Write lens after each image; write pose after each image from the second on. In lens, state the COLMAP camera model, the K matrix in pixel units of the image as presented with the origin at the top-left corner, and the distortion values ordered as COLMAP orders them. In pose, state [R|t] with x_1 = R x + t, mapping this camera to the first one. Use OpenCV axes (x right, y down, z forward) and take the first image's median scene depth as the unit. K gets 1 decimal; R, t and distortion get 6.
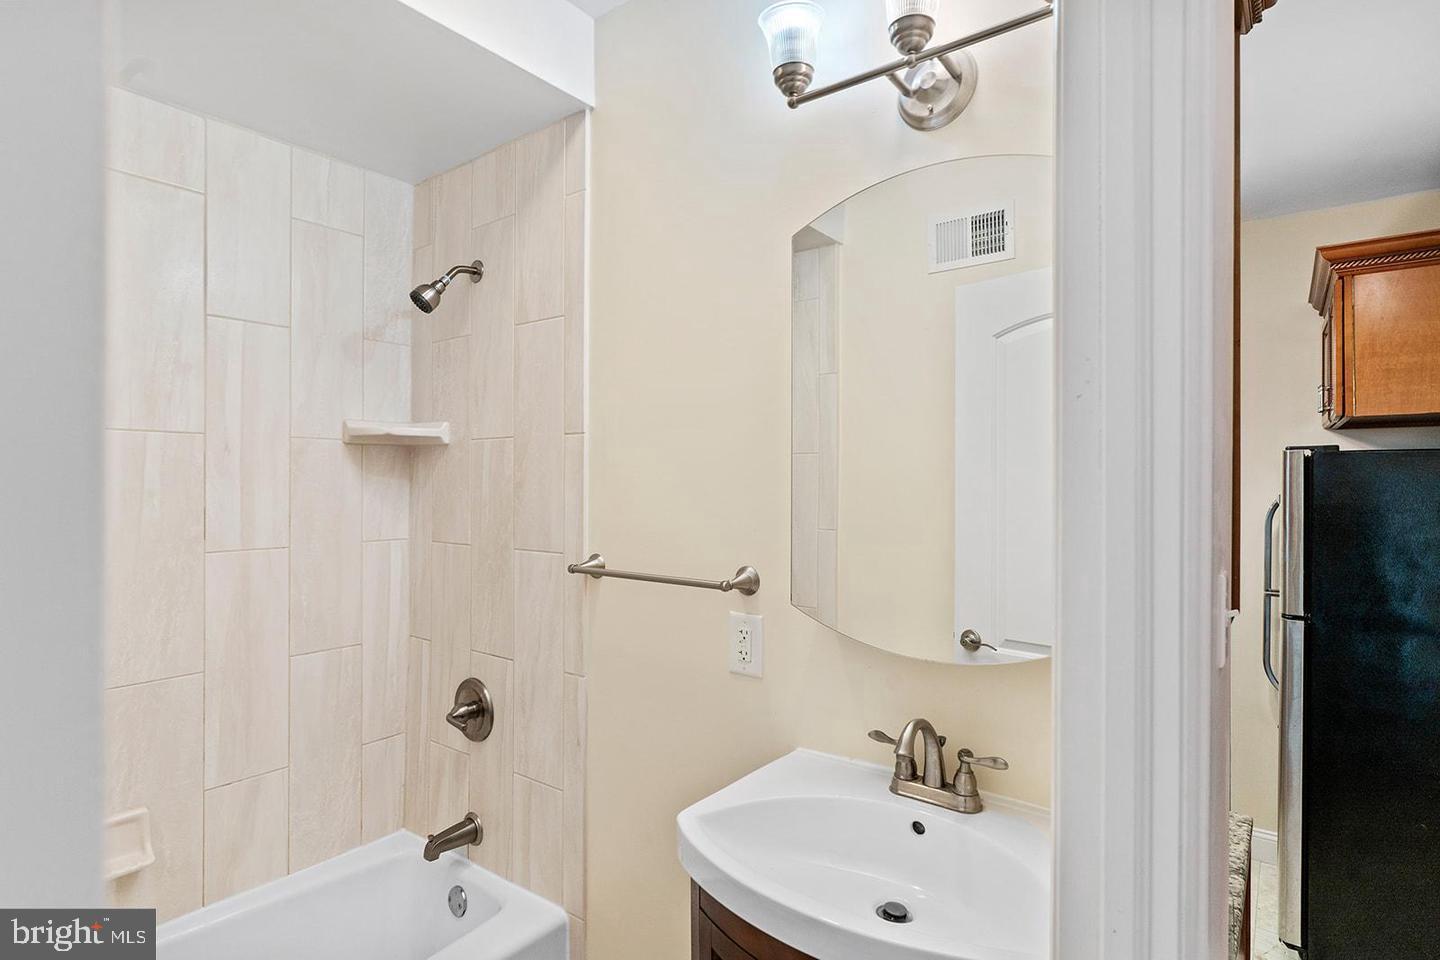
lens RADIAL K [[746.8, 0, 727.6], [0, 746.8, 482.8], [0, 0, 1]] dist [-0.005878, 0.003870]
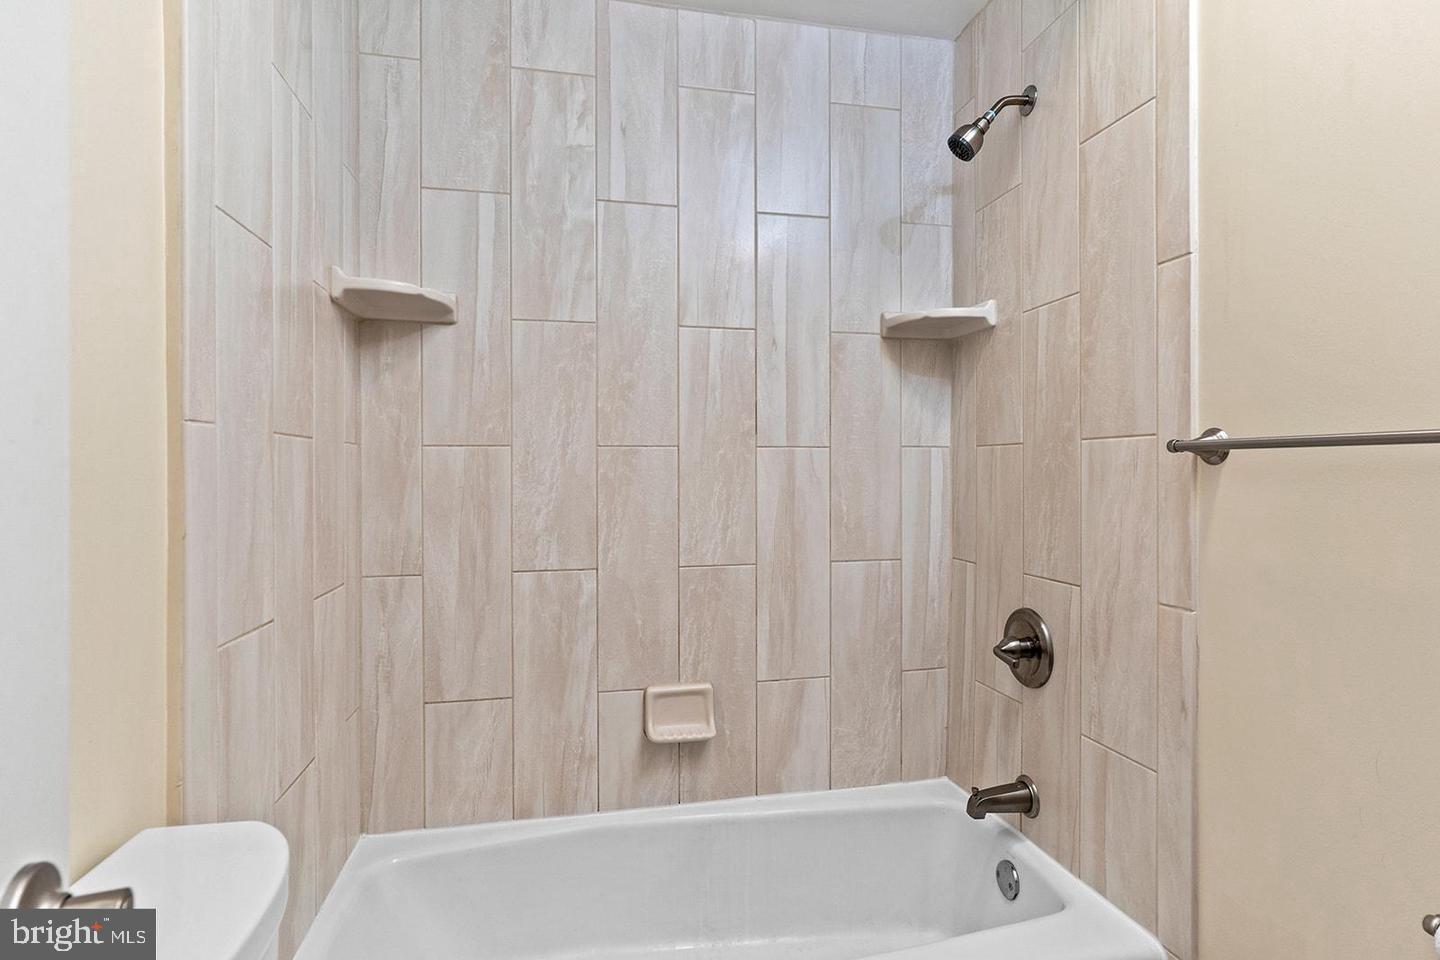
lens RADIAL K [[746.8, 0, 722.2], [0, 746.8, 471.6], [0, 0, 1]] dist [-0.005878, 0.003870]
pose [[0.755687, -0.006164, -0.654903, -0.063930], [0.002083, 0.999973, -0.007008, 0.124228], [0.654929, 0.003931, 0.755680, 0.184115]]
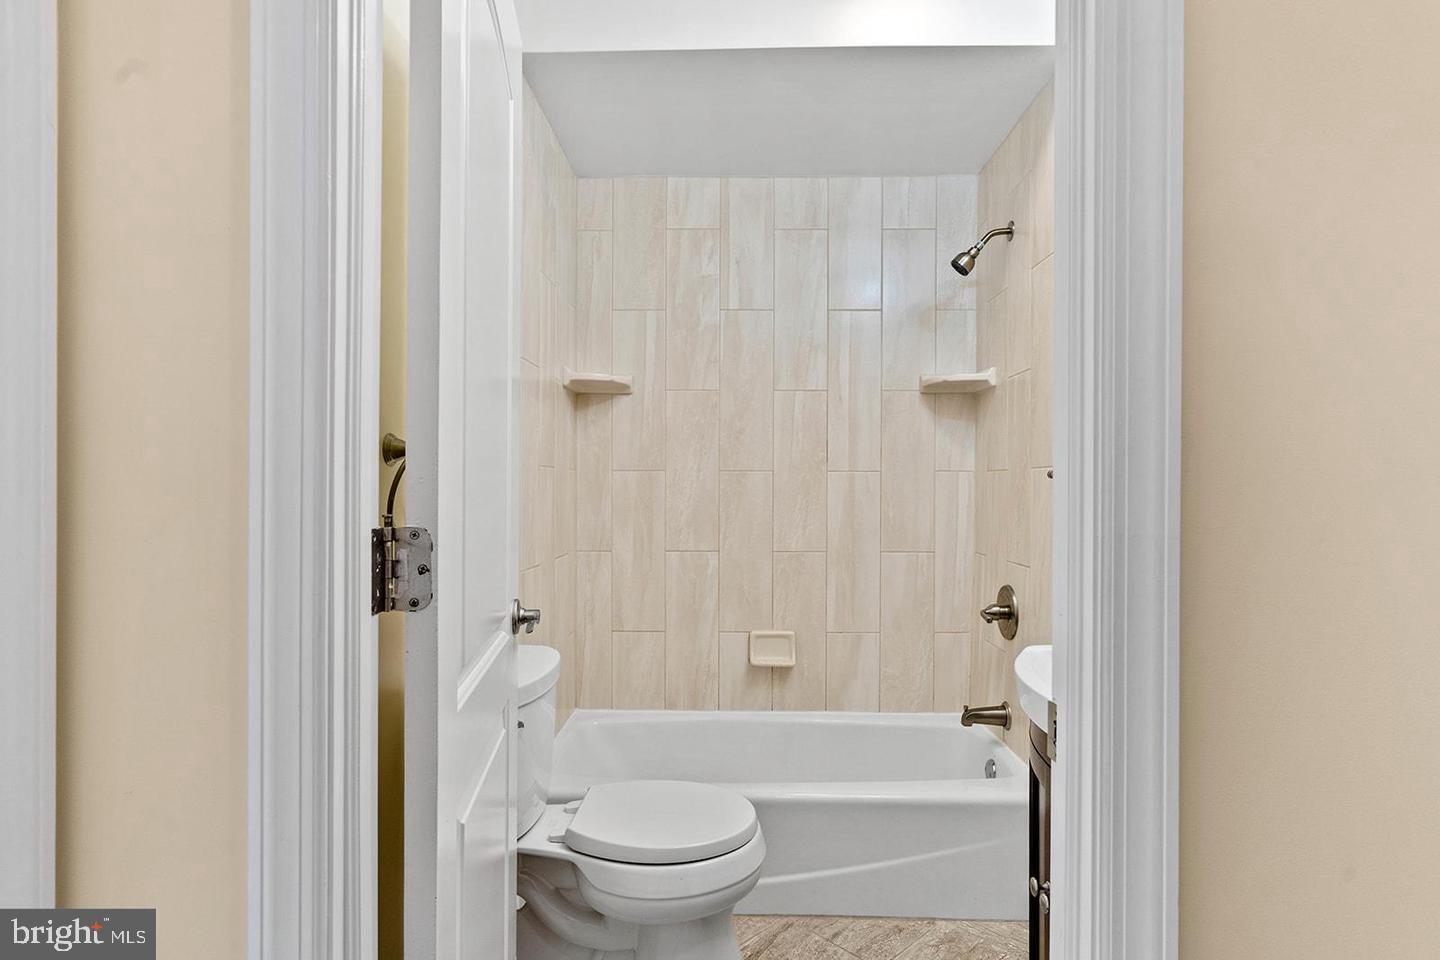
lens RADIAL K [[746.8, 0, 712.6], [0, 746.8, 492.2], [0, 0, 1]] dist [-0.005878, 0.003870]
pose [[0.577884, 0.005288, -0.816102, 0.348663], [-0.007120, 0.999974, 0.001438, 0.124494], [0.816088, 0.004980, 0.577906, -0.039694]]
